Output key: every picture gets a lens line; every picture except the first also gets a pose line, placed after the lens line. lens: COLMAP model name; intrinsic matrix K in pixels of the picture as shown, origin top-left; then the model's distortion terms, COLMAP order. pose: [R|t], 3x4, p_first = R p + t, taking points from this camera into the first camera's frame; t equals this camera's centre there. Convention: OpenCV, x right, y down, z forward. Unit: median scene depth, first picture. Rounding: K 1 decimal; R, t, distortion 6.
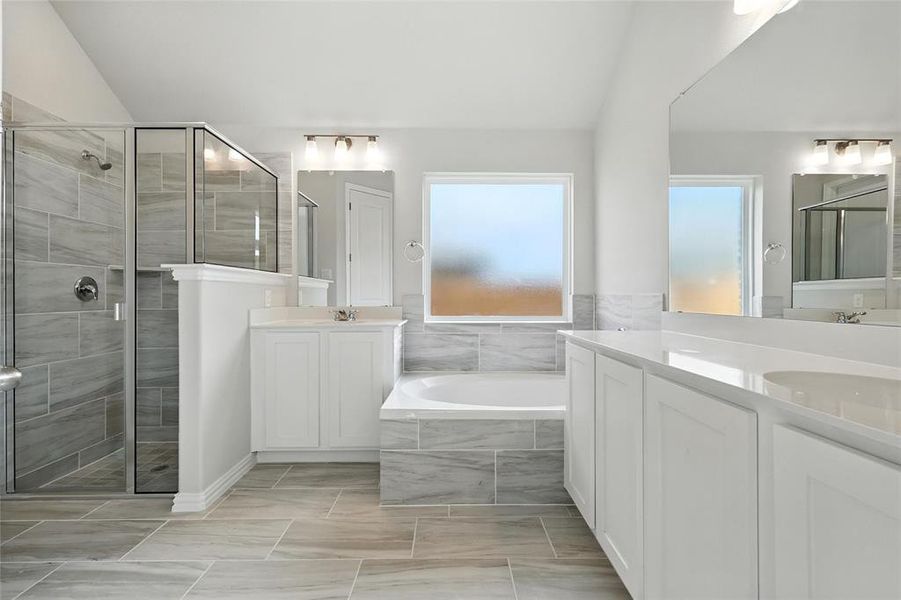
lens RADIAL K [[396.4, 0, 451.4], [0, 396.4, 295.1], [0, 0, 1]] dist [0.003993, 0.000289]
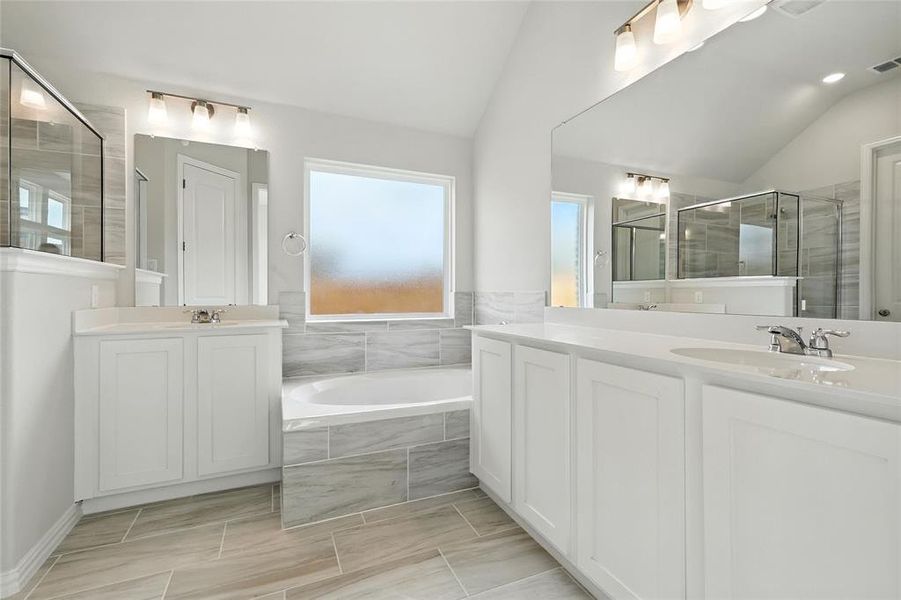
lens RADIAL K [[407.0, 0, 452.2], [0, 407.0, 291.5], [0, 0, 1]] dist [0.004529, 0.000392]
pose [[0.917945, 0.002004, 0.396702, -0.140224], [-0.000798, 0.999995, -0.003205, 0.001078], [-0.396706, 0.002625, 0.917942, 0.009213]]
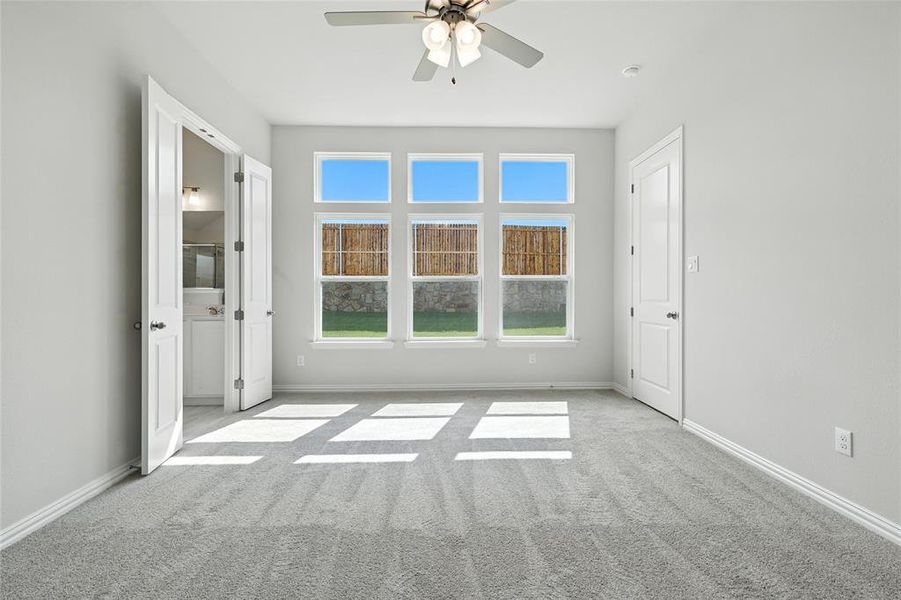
lens RADIAL K [[396.4, 0, 451.4], [0, 396.4, 295.1], [0, 0, 1]] dist [0.003993, 0.000289]
pose [[-0.031680, 0.000318, 0.999498, -1.213366], [-0.001478, 0.999999, -0.000365, -0.009848], [-0.999497, -0.001489, -0.031680, -0.607848]]
